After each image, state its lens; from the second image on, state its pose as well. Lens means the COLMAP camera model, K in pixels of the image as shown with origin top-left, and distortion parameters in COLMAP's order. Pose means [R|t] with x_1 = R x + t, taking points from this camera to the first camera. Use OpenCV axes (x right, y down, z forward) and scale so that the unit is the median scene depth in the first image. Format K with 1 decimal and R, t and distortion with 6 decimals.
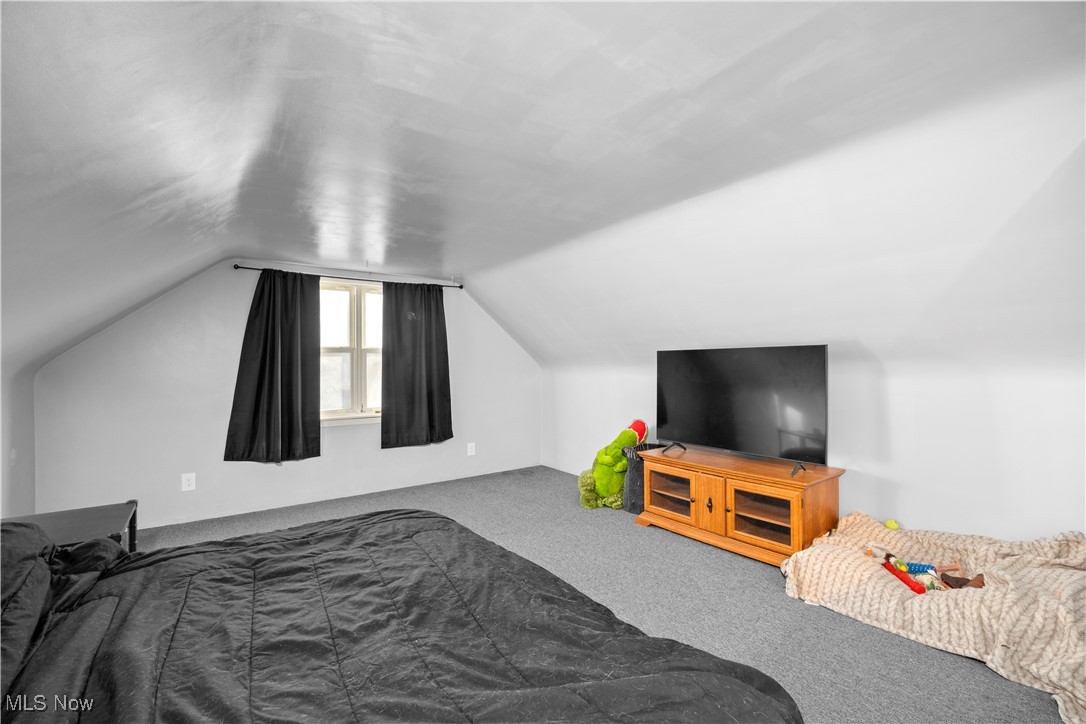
lens RADIAL K [[454.4, 0, 544.9], [0, 454.4, 370.2], [0, 0, 1]] dist [-0.013500, 0.000060]
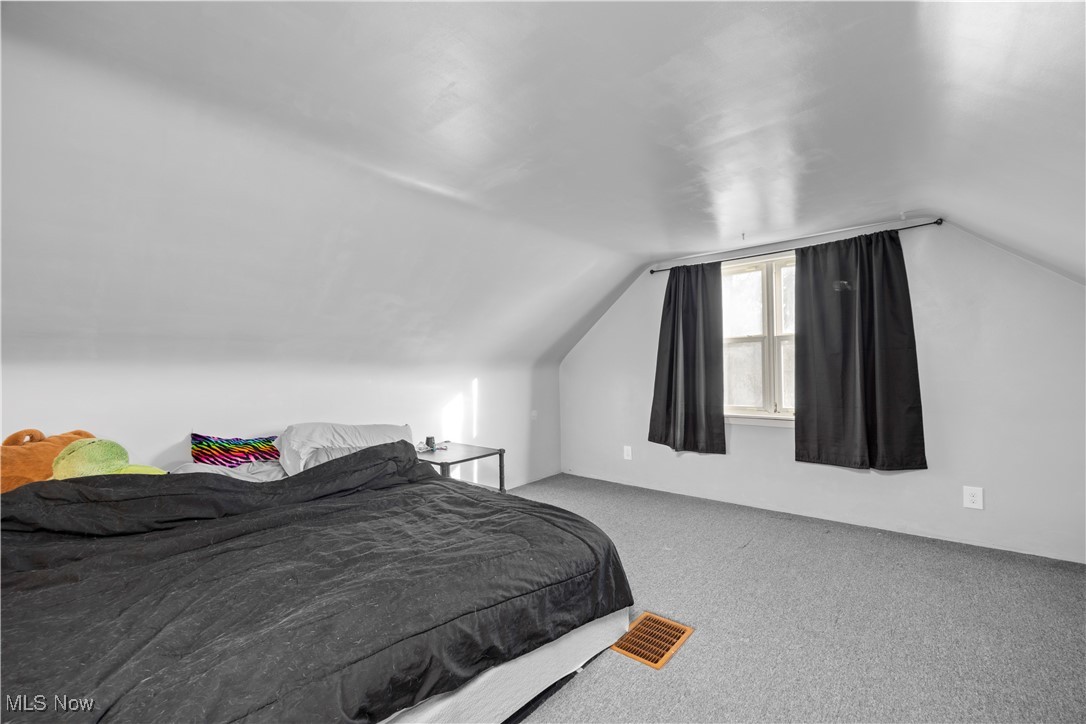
lens RADIAL K [[454.4, 0, 544.9], [0, 454.4, 370.2], [0, 0, 1]] dist [-0.013500, 0.000060]
pose [[0.231371, 0.010519, -0.972809, 0.318087], [0.005942, 0.999908, 0.012225, 0.002334], [0.972847, -0.008609, 0.231288, 0.409937]]
